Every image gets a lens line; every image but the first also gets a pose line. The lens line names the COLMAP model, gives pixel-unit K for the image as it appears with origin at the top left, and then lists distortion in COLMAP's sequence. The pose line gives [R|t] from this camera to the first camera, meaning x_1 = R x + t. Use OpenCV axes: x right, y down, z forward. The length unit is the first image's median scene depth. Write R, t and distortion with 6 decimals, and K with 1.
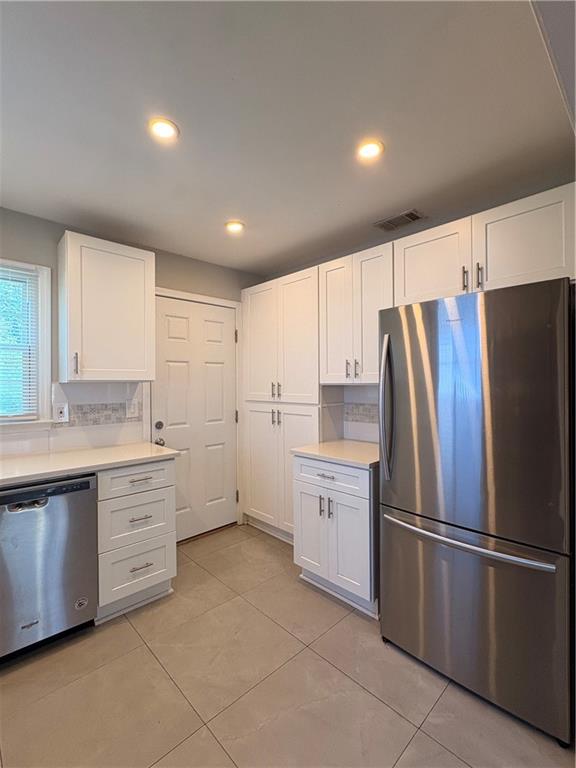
lens RADIAL K [[347.8, 0, 288.0], [0, 347.8, 384.0], [0, 0, 1]] dist [0.003936, 0.000644]
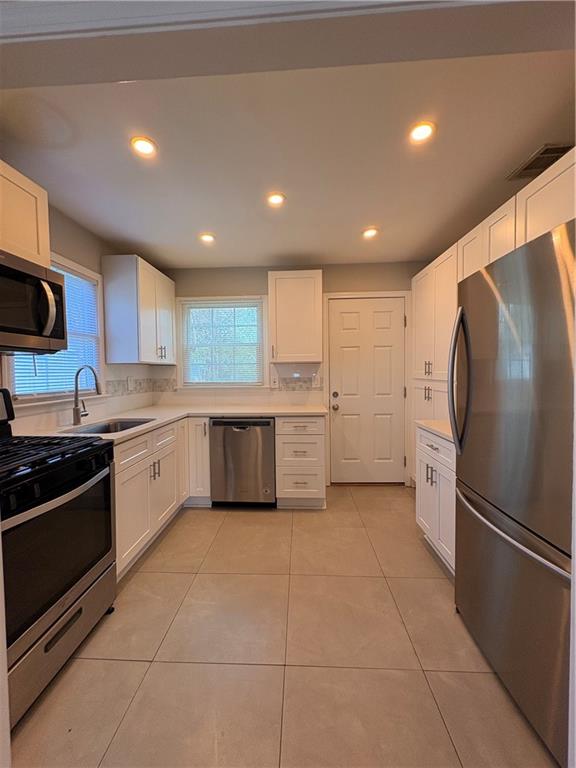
lens RADIAL K [[307.3, 0, 287.3], [0, 307.3, 383.2], [0, 0, 1]] dist [-0.000015, 0.000016]
pose [[0.689135, 0.027324, -0.724117, 0.447564], [0.007080, 0.998987, 0.044434, 0.022822], [0.724598, -0.035748, 0.688244, 0.034663]]
